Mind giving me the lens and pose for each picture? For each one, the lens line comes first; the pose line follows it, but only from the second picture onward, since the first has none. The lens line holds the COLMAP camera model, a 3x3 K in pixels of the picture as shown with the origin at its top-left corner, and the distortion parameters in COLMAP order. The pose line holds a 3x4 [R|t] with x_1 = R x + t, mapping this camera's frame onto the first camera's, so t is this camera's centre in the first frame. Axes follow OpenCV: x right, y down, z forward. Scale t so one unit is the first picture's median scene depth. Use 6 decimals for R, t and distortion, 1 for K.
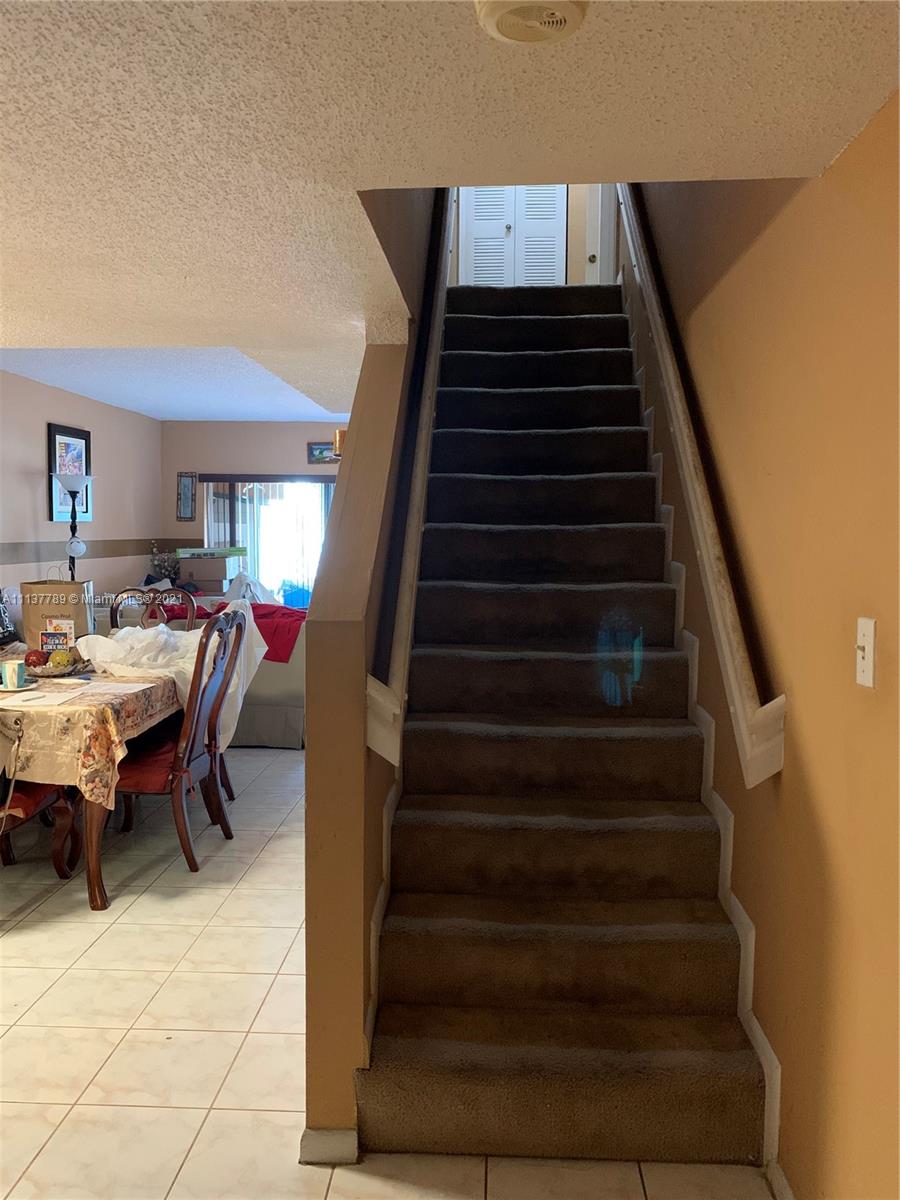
lens RADIAL K [[930.0, 0, 474.5], [0, 930.0, 592.6], [0, 0, 1]] dist [0.054671, -0.089109]
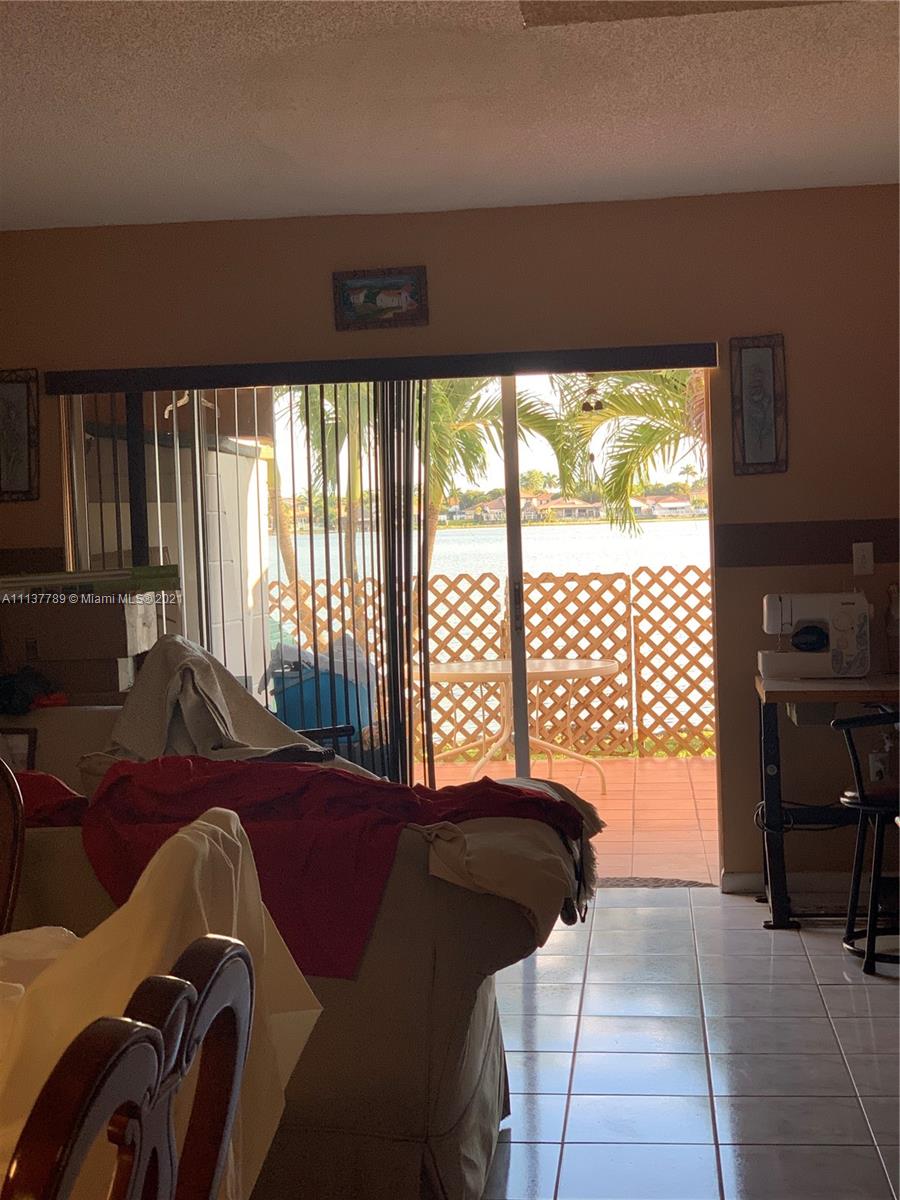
lens RADIAL K [[1827.8, 0, 451.1], [0, 1827.8, 603.7], [0, 0, 1]] dist [0.021212, 0.000000]
pose [[0.996005, -0.035980, -0.081727, -0.103851], [0.034463, 0.999208, -0.019894, -0.020485], [0.082378, 0.016998, 0.996456, 0.384387]]
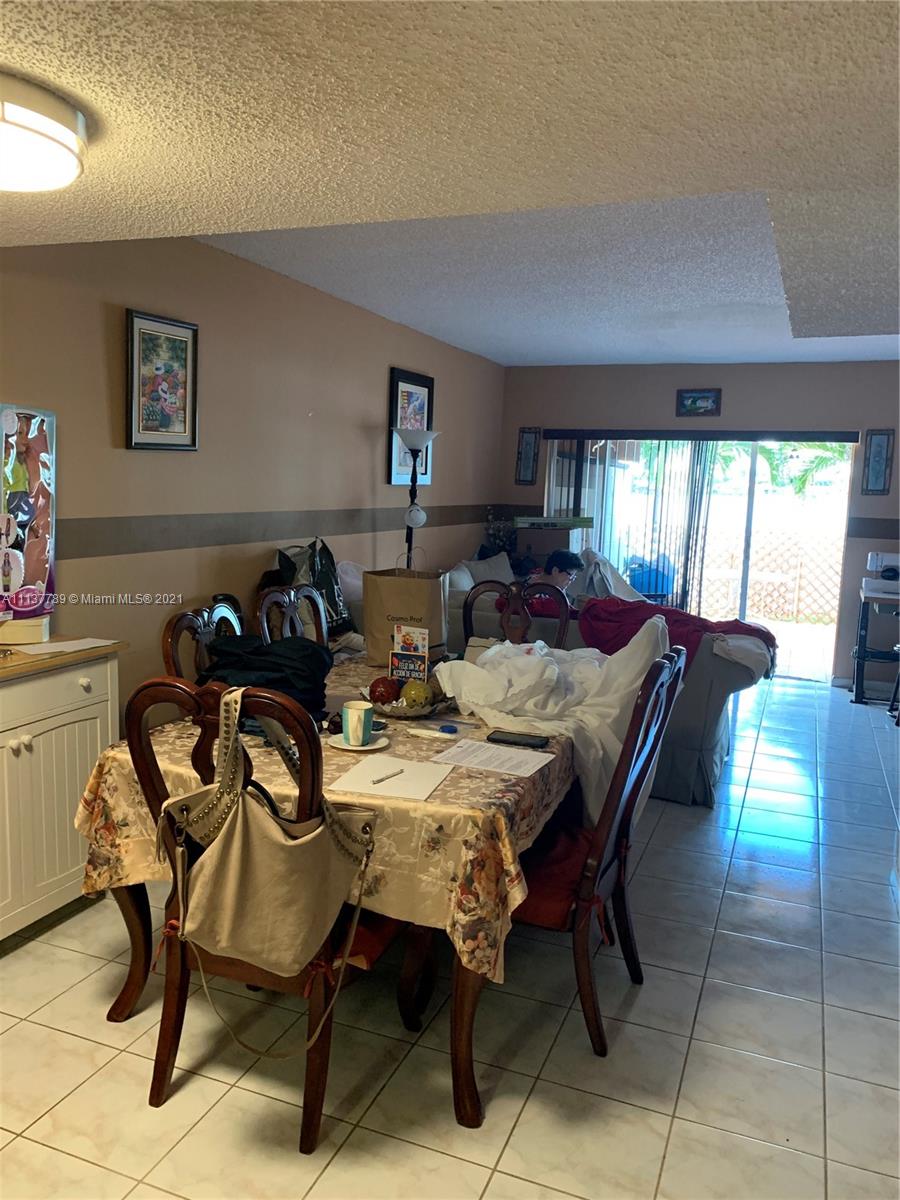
lens RADIAL K [[930.0, 0, 439.8], [0, 930.0, 618.9], [0, 0, 1]] dist [0.054671, -0.089109]
pose [[0.939696, 0.072551, -0.334227, -0.114443], [-0.048302, 0.995599, 0.080315, -0.024161], [0.338583, -0.059328, 0.939064, 0.207333]]
